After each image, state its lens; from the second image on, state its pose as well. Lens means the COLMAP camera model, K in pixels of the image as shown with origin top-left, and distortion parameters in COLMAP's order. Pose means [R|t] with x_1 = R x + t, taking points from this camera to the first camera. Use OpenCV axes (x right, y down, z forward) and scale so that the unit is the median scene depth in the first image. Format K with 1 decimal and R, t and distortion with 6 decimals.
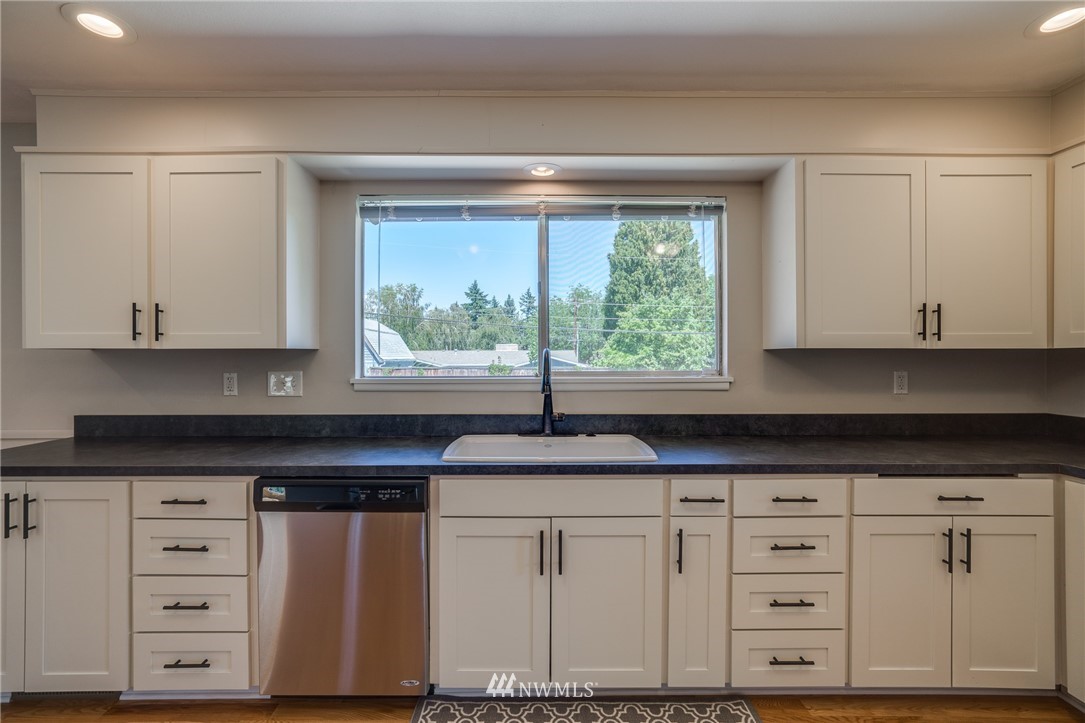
lens RADIAL K [[487.2, 0, 527.2], [0, 487.2, 356.6], [0, 0, 1]] dist [-0.039587, 0.023065]
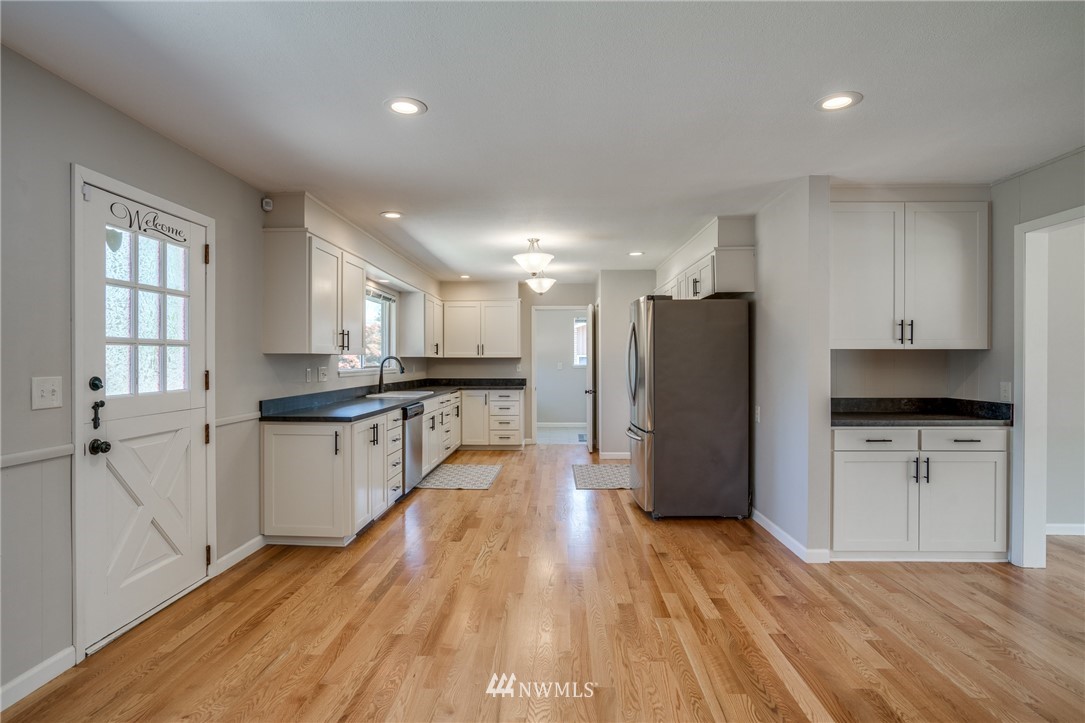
lens RADIAL K [[561.0, 0, 542.5], [0, 561.0, 361.5], [0, 0, 1]] dist [-0.000285, 0.000320]
pose [[0.034123, -0.001348, 0.999417, -2.530495], [0.000201, 0.999999, 0.001342, 0.006205], [-0.999418, 0.000155, 0.034124, 0.132180]]
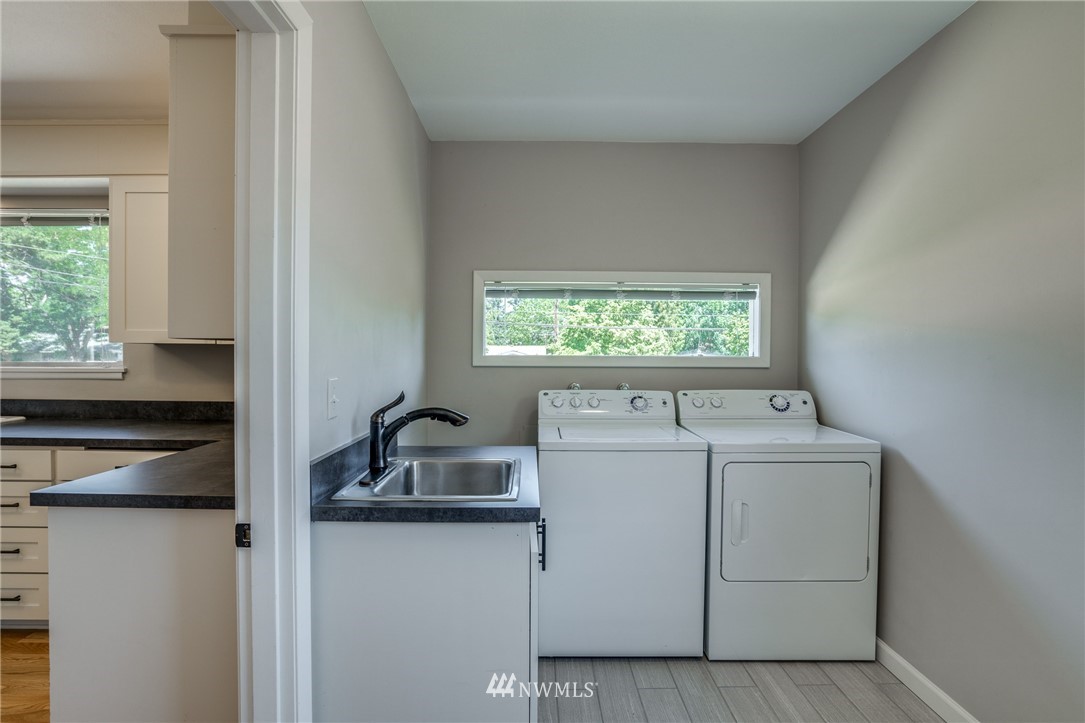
lens RADIAL K [[513.7, 0, 542.5], [0, 513.7, 361.5], [0, 0, 1]] dist [-0.026780, 0.001280]
pose [[0.999760, 0.007871, 0.020432, 1.399960], [-0.008254, 0.999790, 0.018740, -0.003371], [-0.020280, -0.018904, 0.999616, -0.210887]]
